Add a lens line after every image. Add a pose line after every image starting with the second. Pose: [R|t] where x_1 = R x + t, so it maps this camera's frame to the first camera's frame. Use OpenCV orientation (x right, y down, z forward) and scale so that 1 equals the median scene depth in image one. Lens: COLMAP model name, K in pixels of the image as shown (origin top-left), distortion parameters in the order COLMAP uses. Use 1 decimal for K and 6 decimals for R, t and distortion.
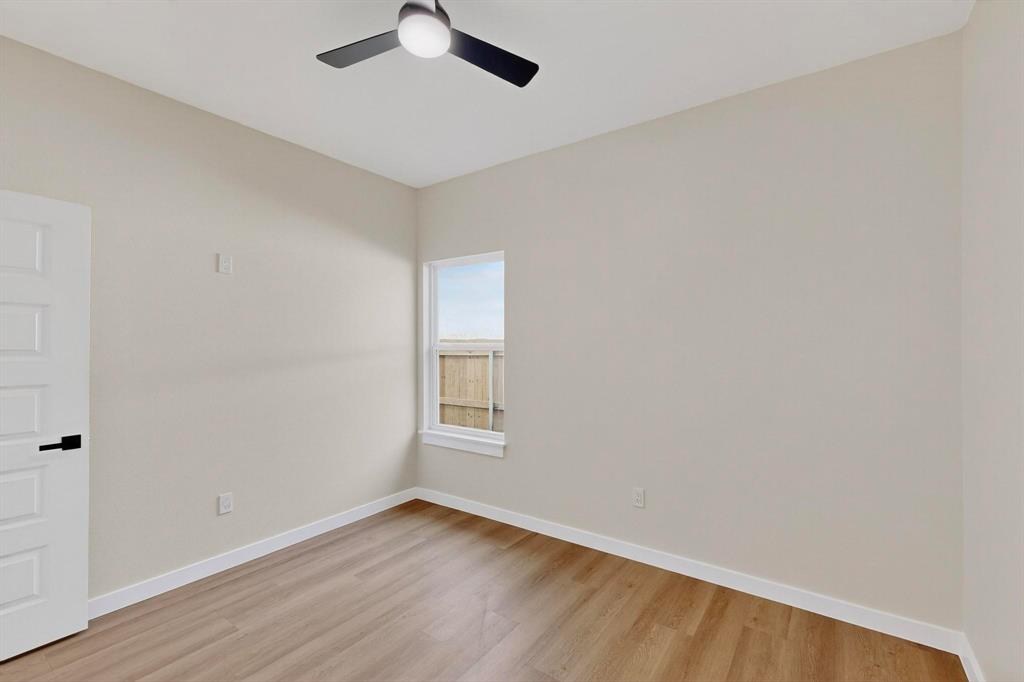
lens RADIAL K [[450.0, 0, 509.9], [0, 450.0, 343.0], [0, 0, 1]] dist [0.022653, -0.000570]
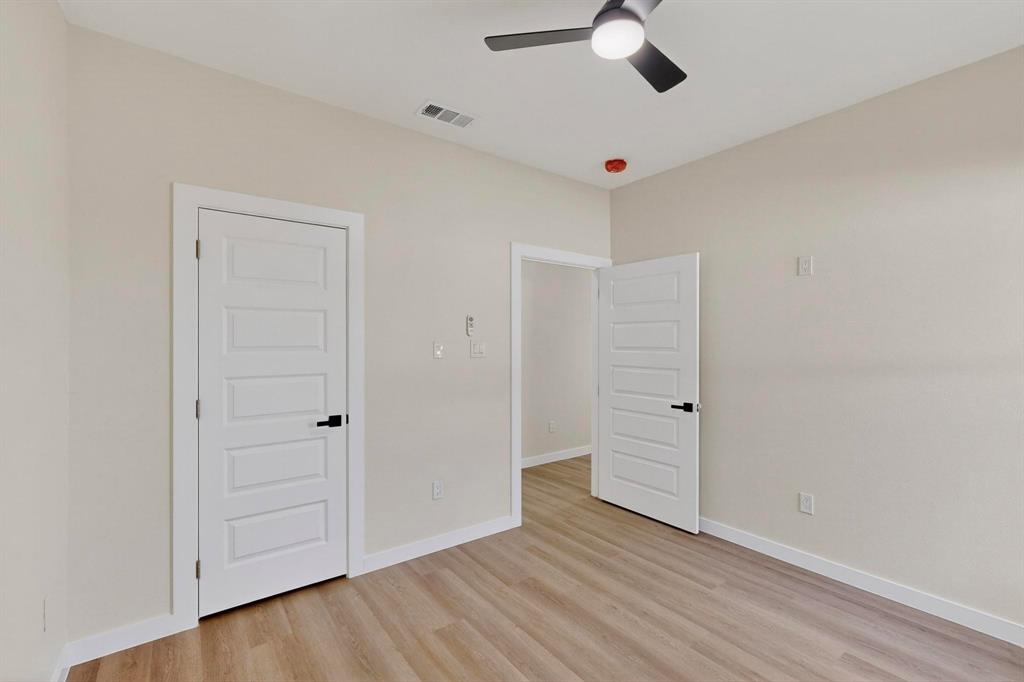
lens RADIAL K [[450.0, 0, 513.7], [0, 450.0, 342.2], [0, 0, 1]] dist [0.022653, -0.000570]
pose [[-0.269786, 0.000919, -0.962920, 0.624252], [-0.001596, 0.999998, 0.001402, -0.004931], [0.962919, 0.001915, -0.269784, 0.777517]]
